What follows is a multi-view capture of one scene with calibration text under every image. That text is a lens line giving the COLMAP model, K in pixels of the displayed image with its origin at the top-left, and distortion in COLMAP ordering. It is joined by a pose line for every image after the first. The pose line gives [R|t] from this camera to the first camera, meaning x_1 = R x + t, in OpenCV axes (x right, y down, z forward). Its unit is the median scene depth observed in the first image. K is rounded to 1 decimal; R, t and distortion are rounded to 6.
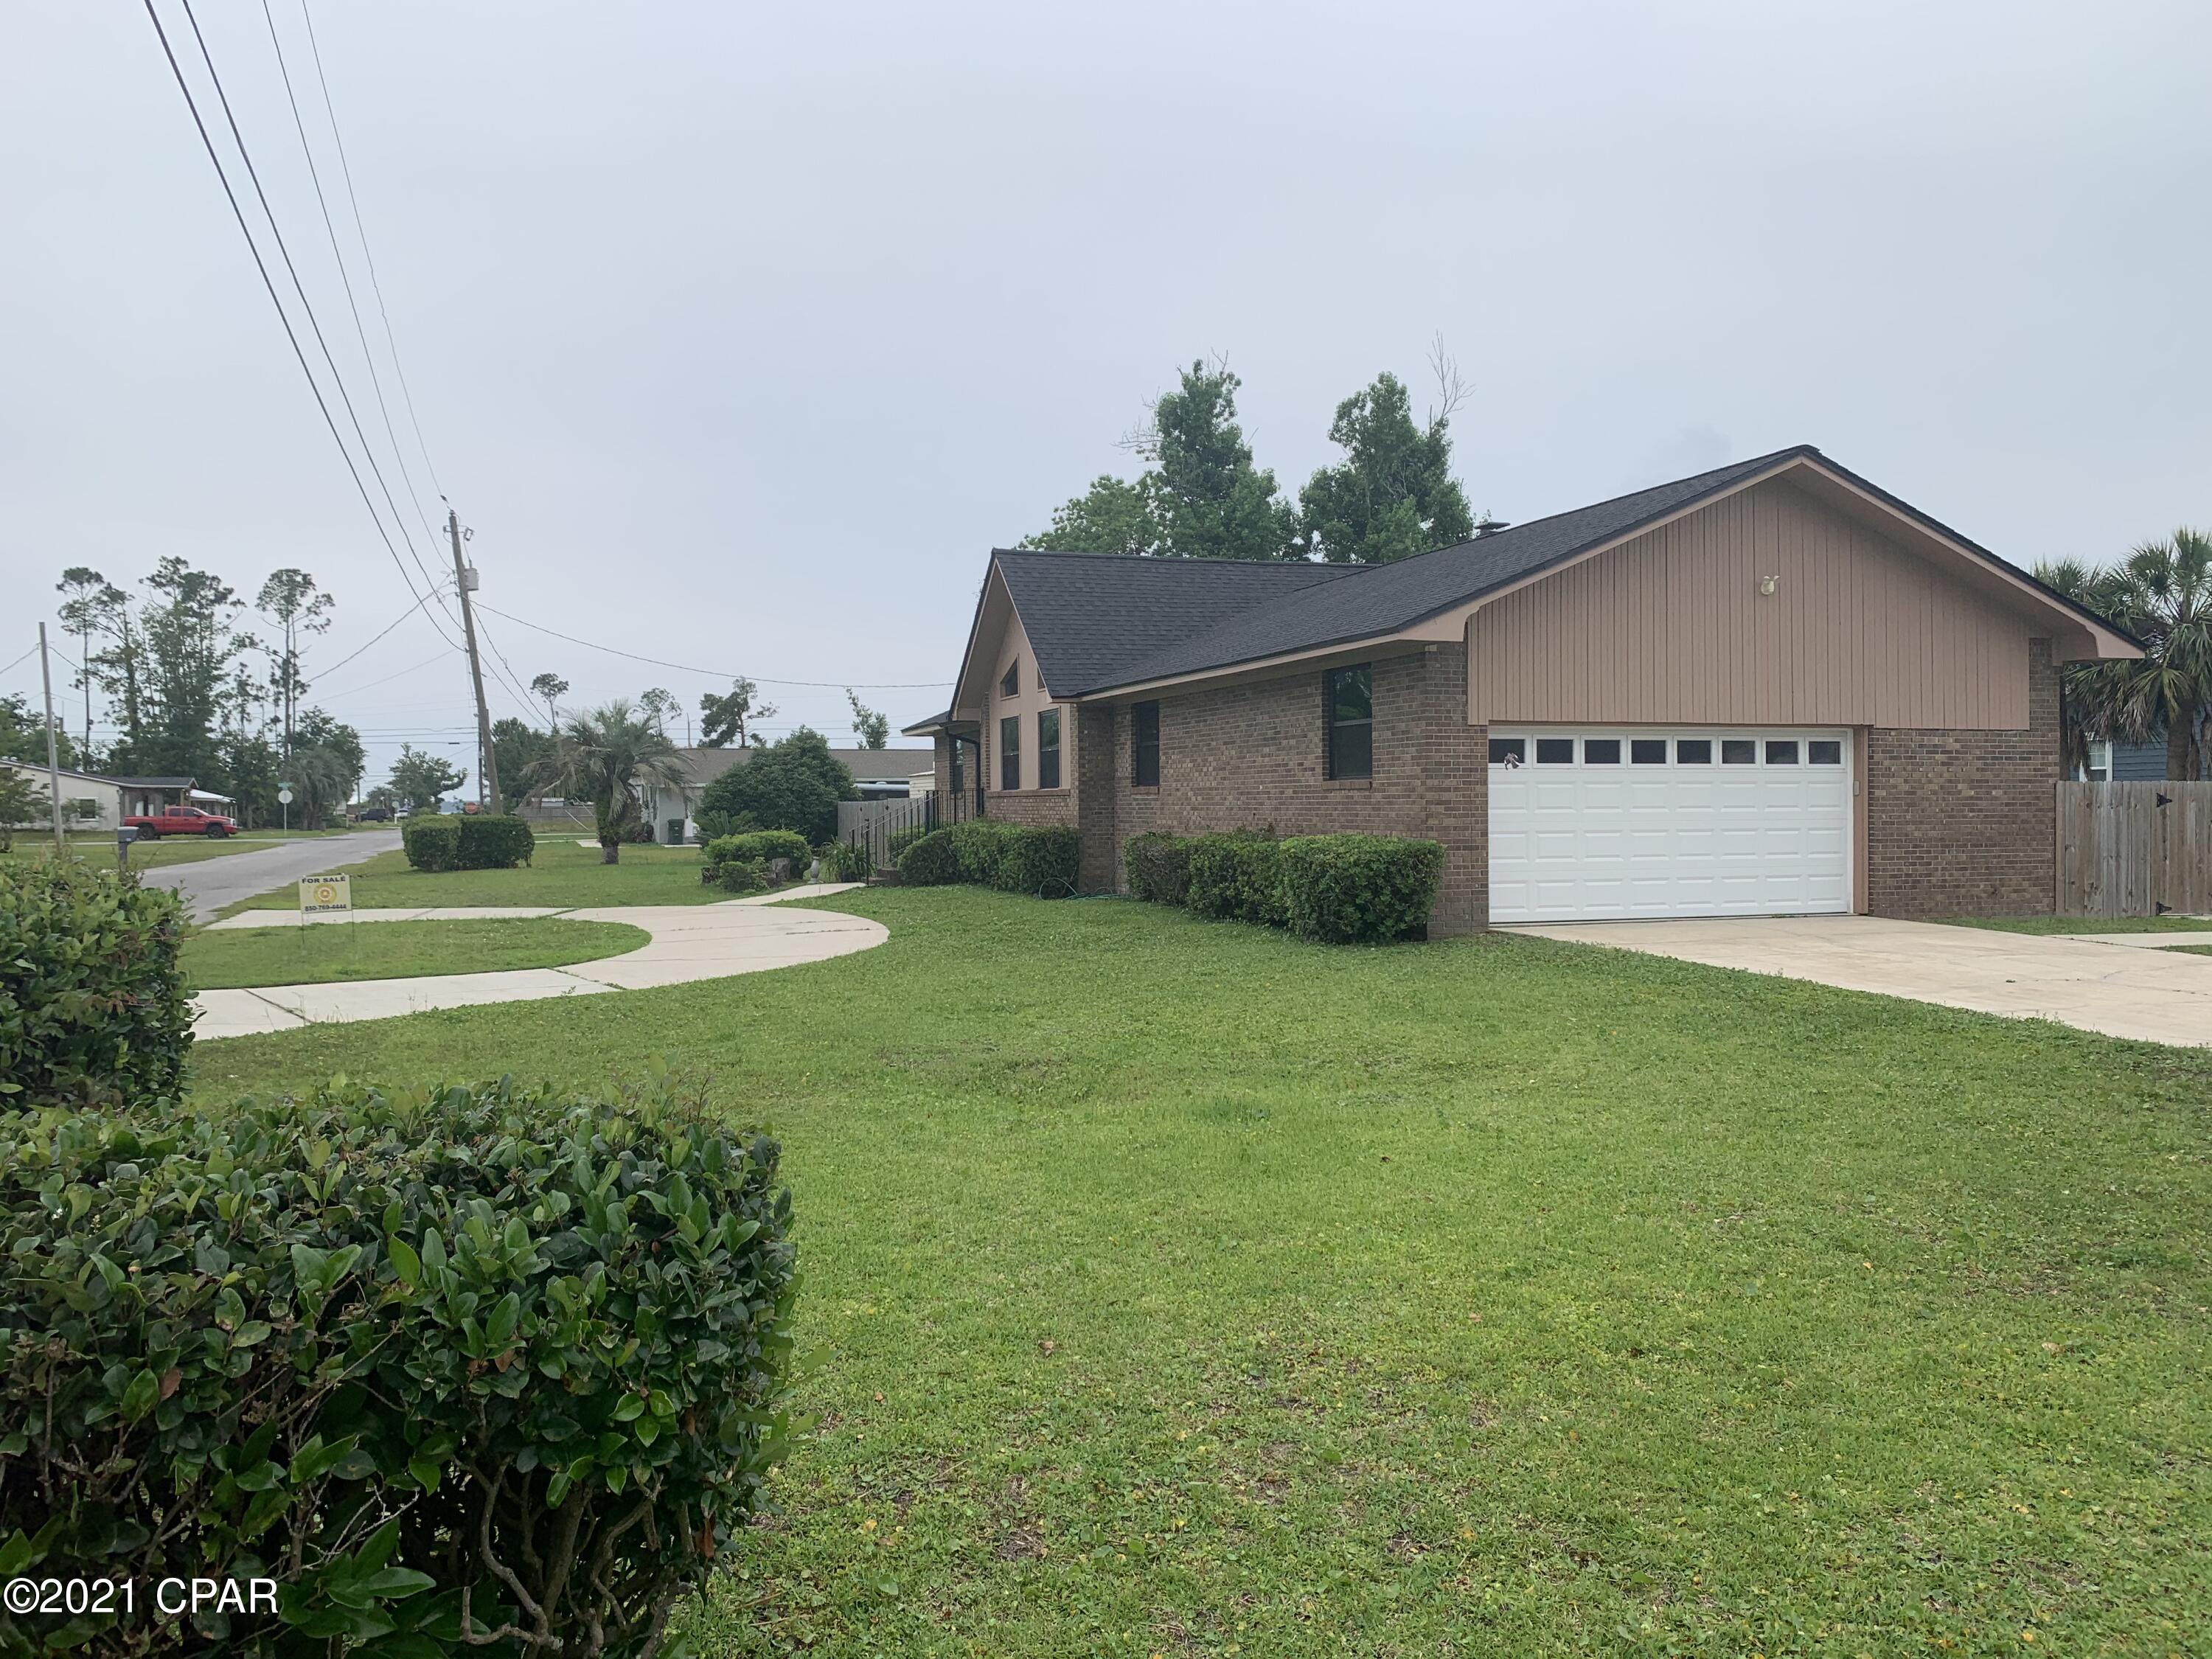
lens RADIAL K [[1696.6, 0, 1106.0], [0, 1696.6, 829.5], [0, 0, 1]] dist [0.042290, 0.001630]
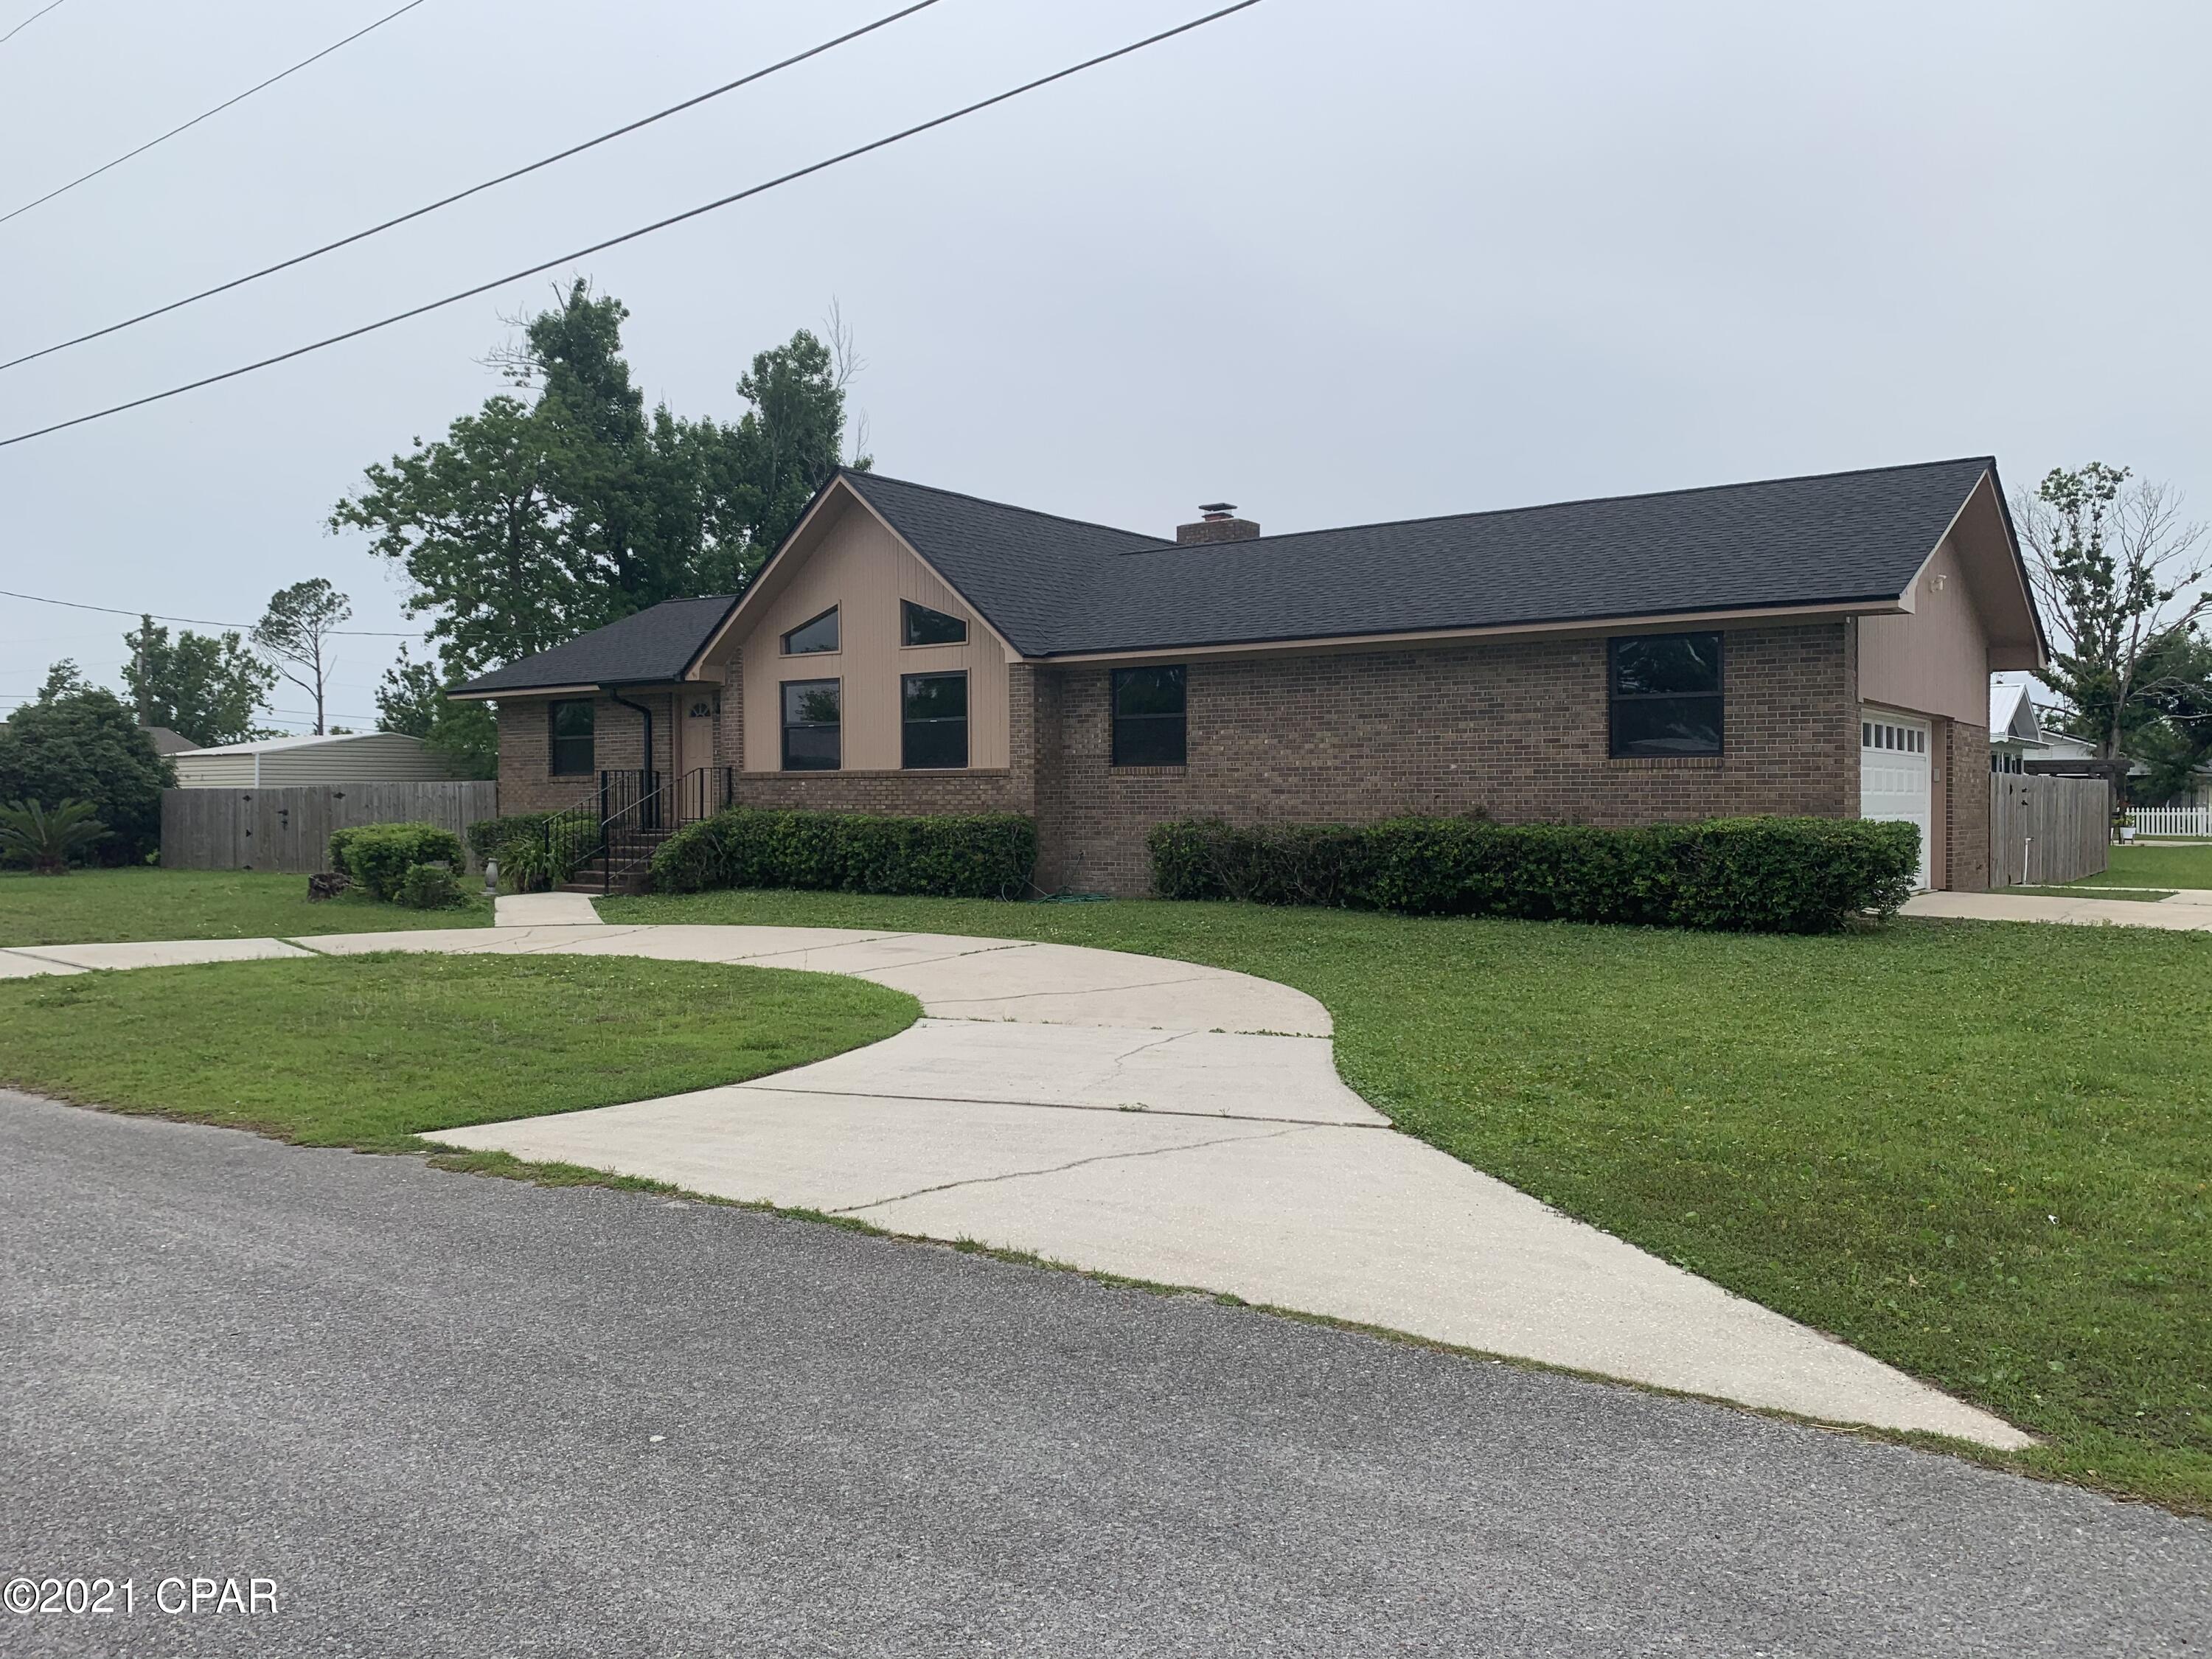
lens RADIAL K [[1679.5, 0, 1106.0], [0, 1679.5, 829.5], [0, 0, 1]] dist [0.009896, 0.007528]
pose [[0.807567, -0.006992, 0.589734, -0.639642], [0.006688, 0.999974, 0.002698, 0.005642], [-0.589738, 0.001765, 0.807593, 0.428156]]
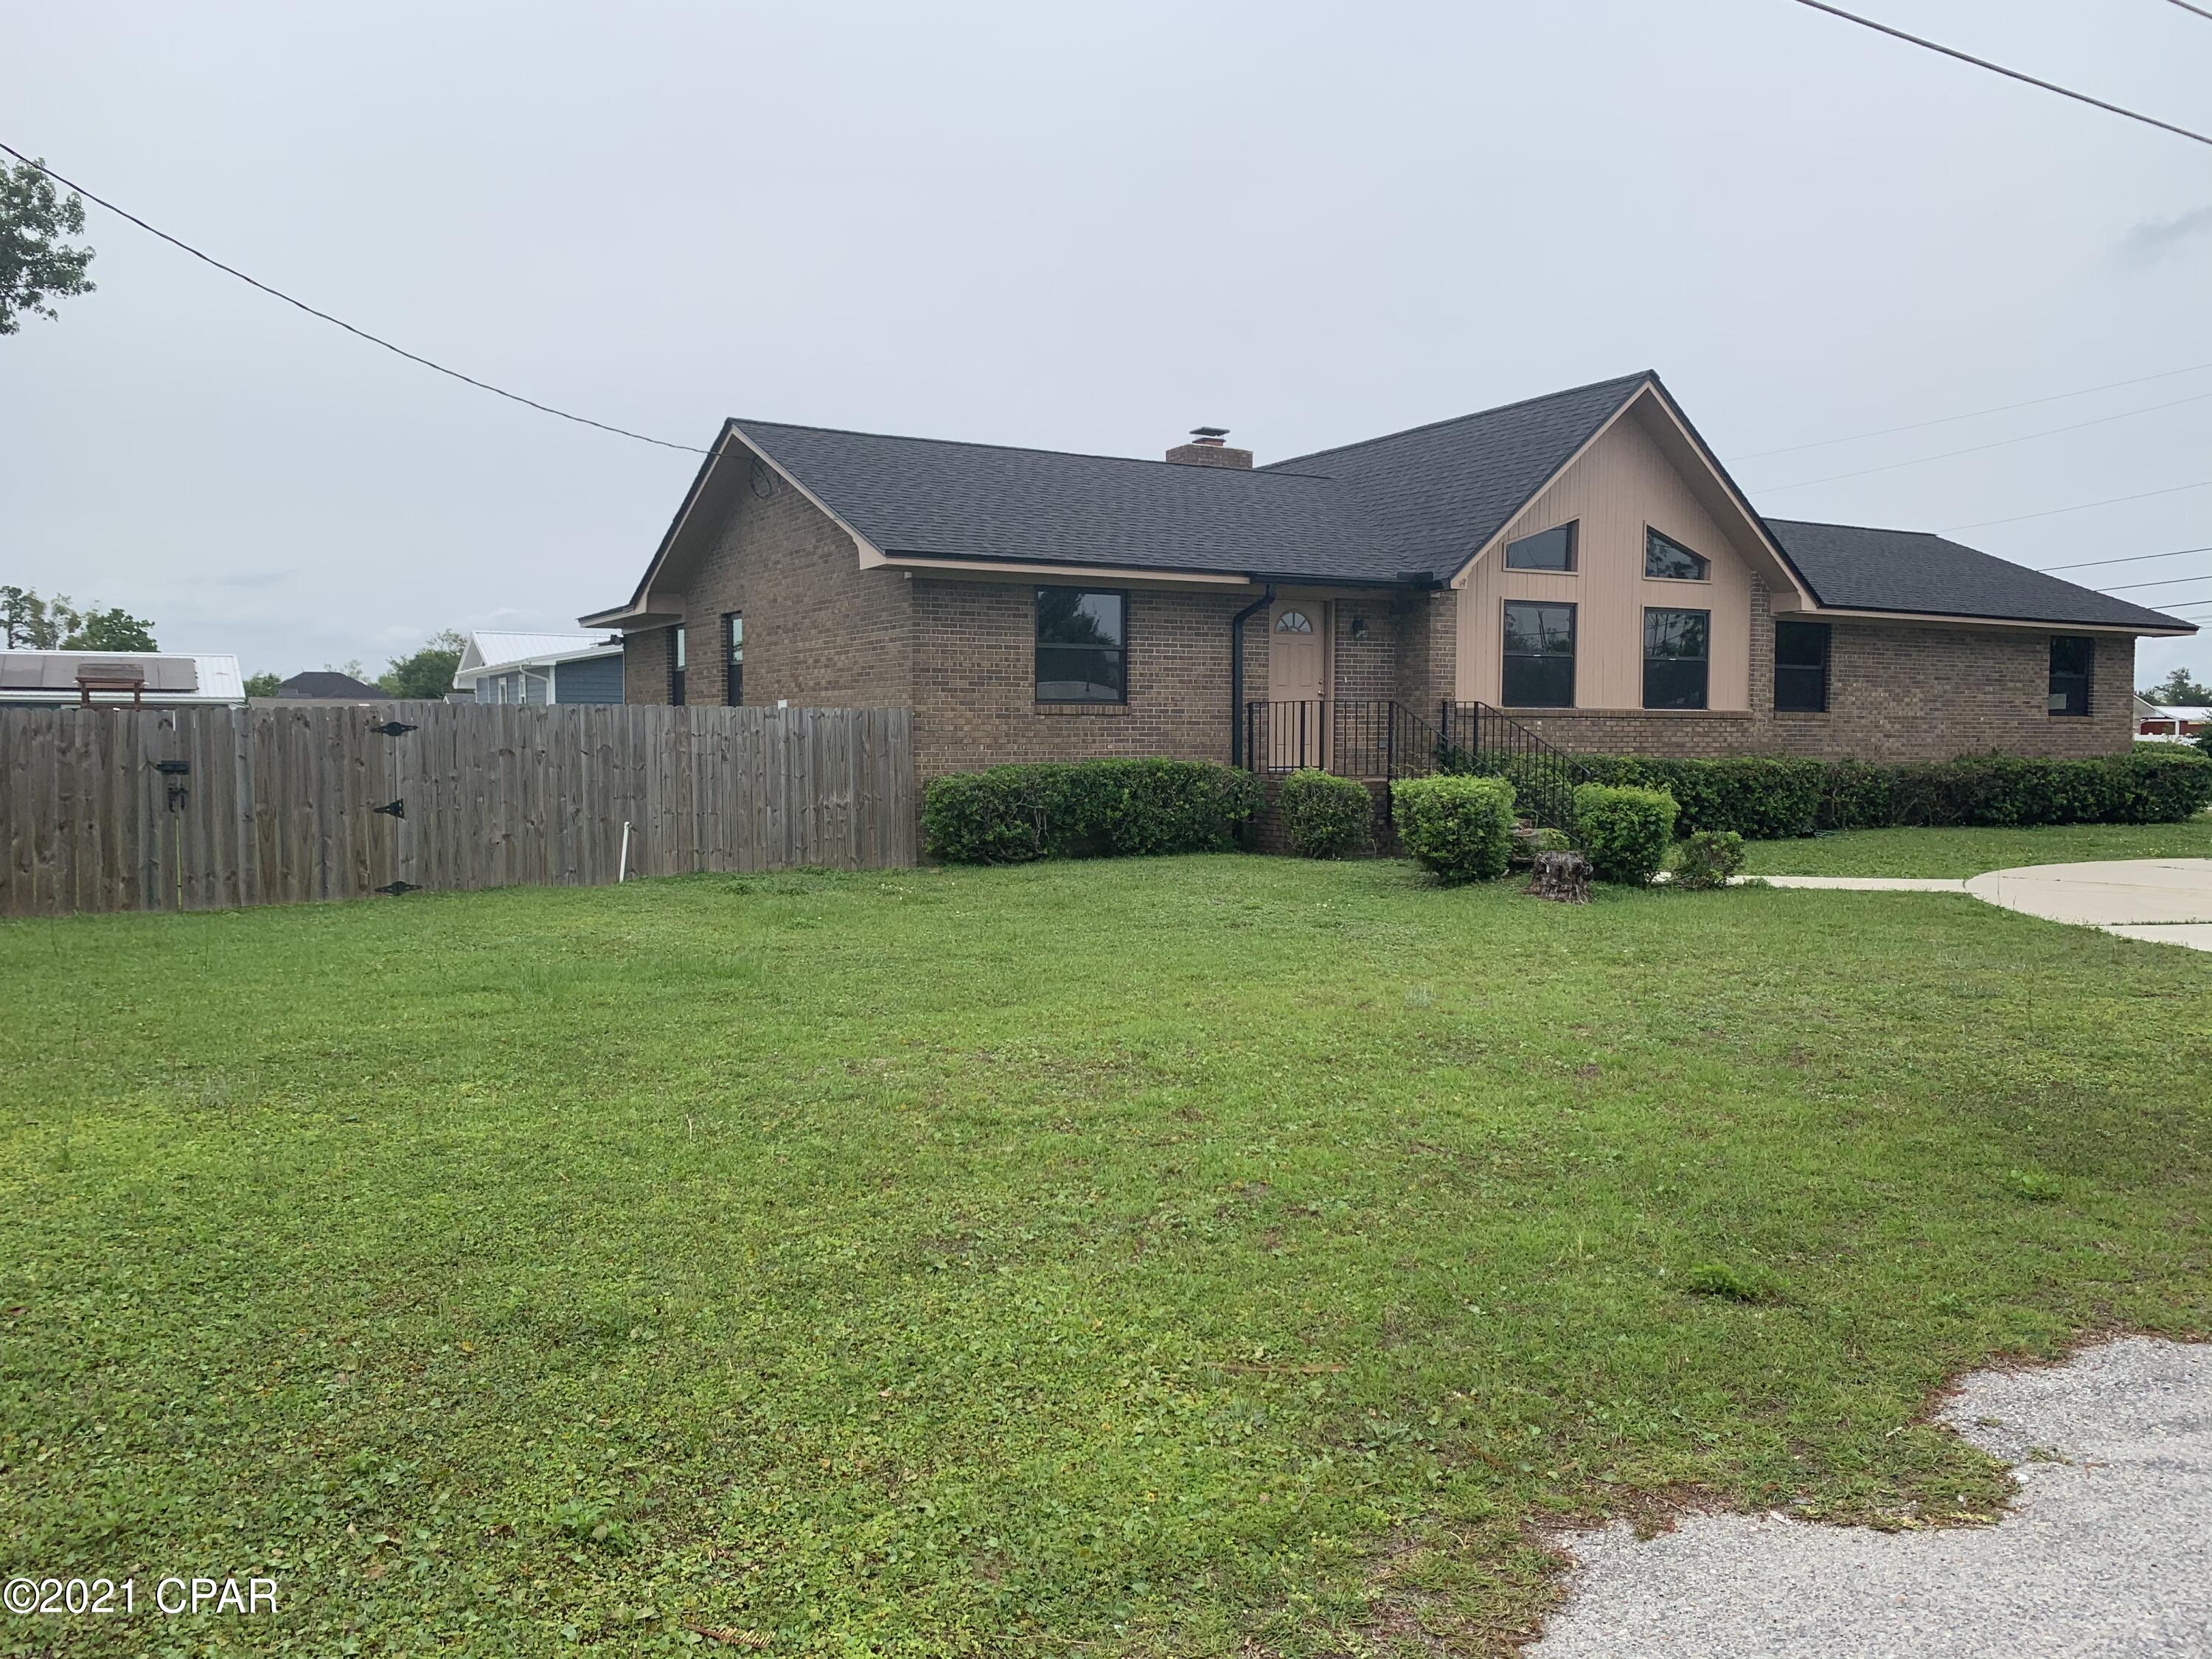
lens RADIAL K [[1646.5, 0, 1106.0], [0, 1646.5, 829.5], [0, 0, 1]] dist [0.002435, -0.140618]
pose [[-0.153104, -0.049248, 0.986982, -1.071492], [0.015397, 0.998517, 0.052212, -0.017456], [-0.988090, 0.023190, -0.152118, 1.982766]]
